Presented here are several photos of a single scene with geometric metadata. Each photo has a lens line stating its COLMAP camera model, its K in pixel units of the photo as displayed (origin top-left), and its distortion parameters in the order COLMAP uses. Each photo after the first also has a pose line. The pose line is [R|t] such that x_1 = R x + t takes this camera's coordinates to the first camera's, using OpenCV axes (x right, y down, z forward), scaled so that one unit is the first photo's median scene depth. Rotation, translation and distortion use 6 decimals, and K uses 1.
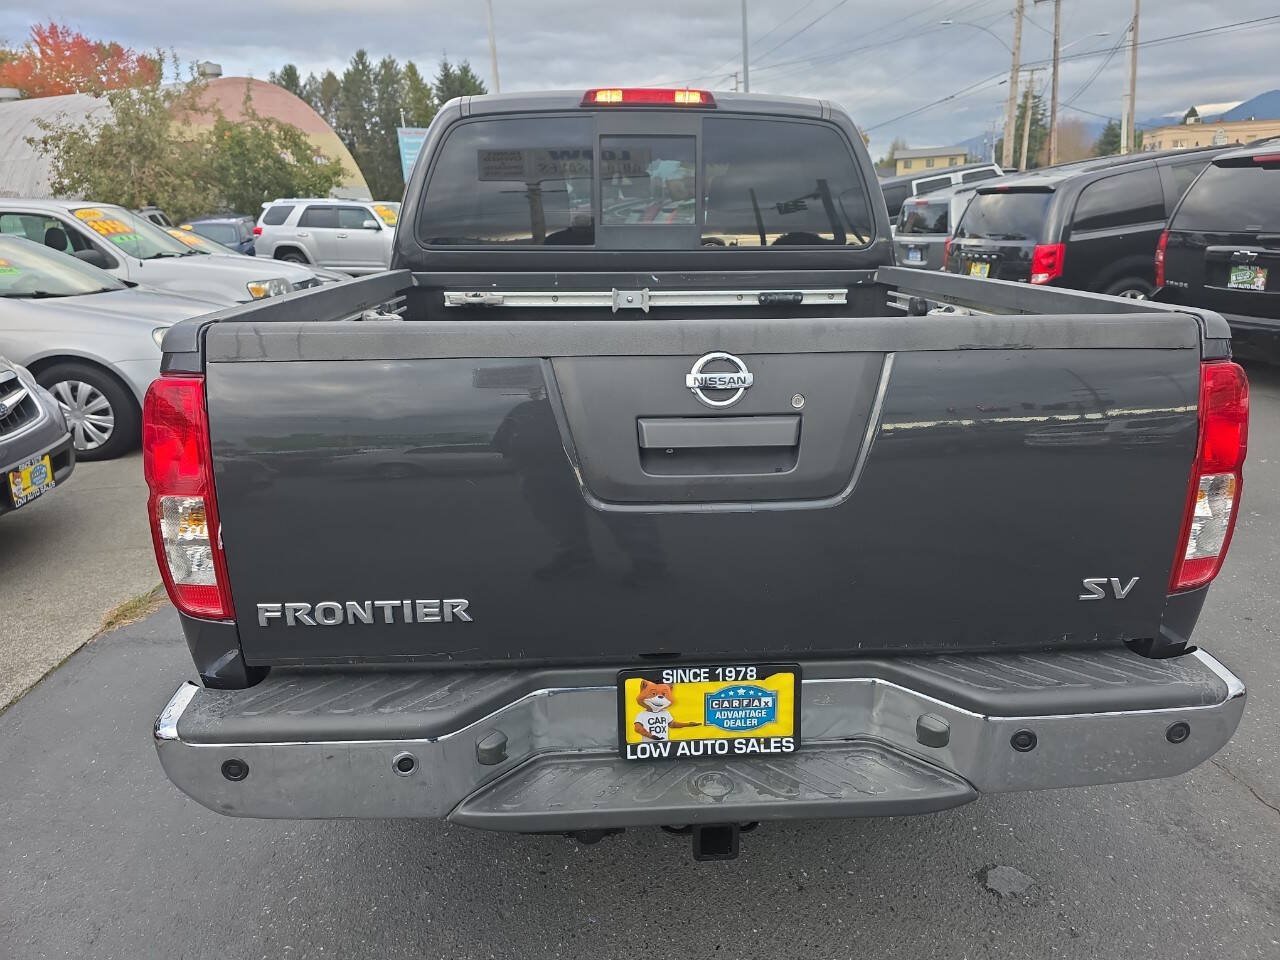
lens RADIAL K [[869.4, 0, 613.9], [0, 869.4, 487.4], [0, 0, 1]] dist [0.056990, -0.050405]
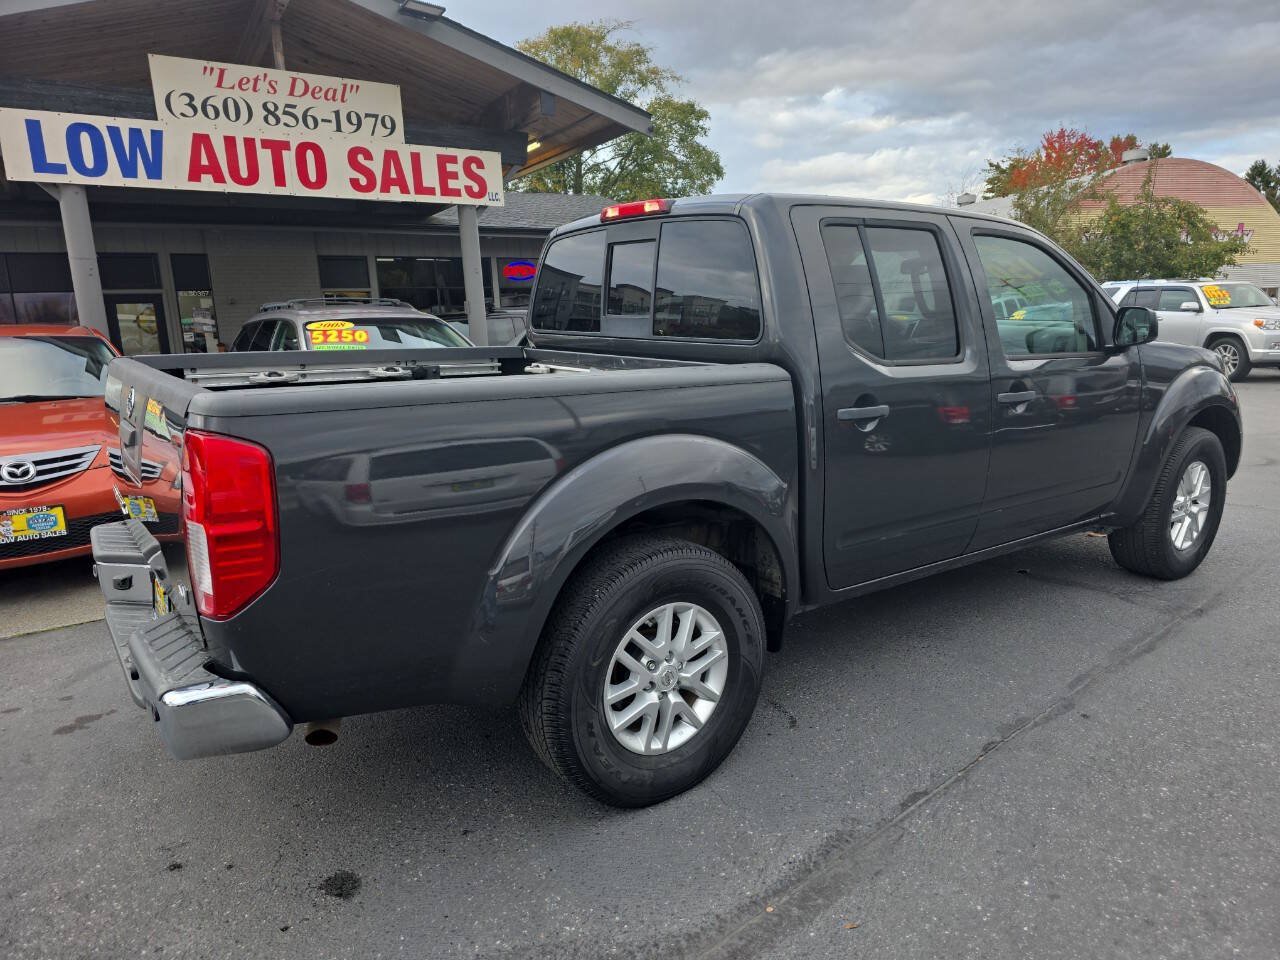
lens RADIAL K [[869.4, 0, 644.9], [0, 869.4, 480.4], [0, 0, 1]] dist [0.056990, -0.050405]
pose [[0.565876, 0.162276, -0.808363, 0.114068], [-0.237530, 0.970958, 0.028639, -0.014410], [0.789534, 0.175805, 0.587988, 0.042822]]
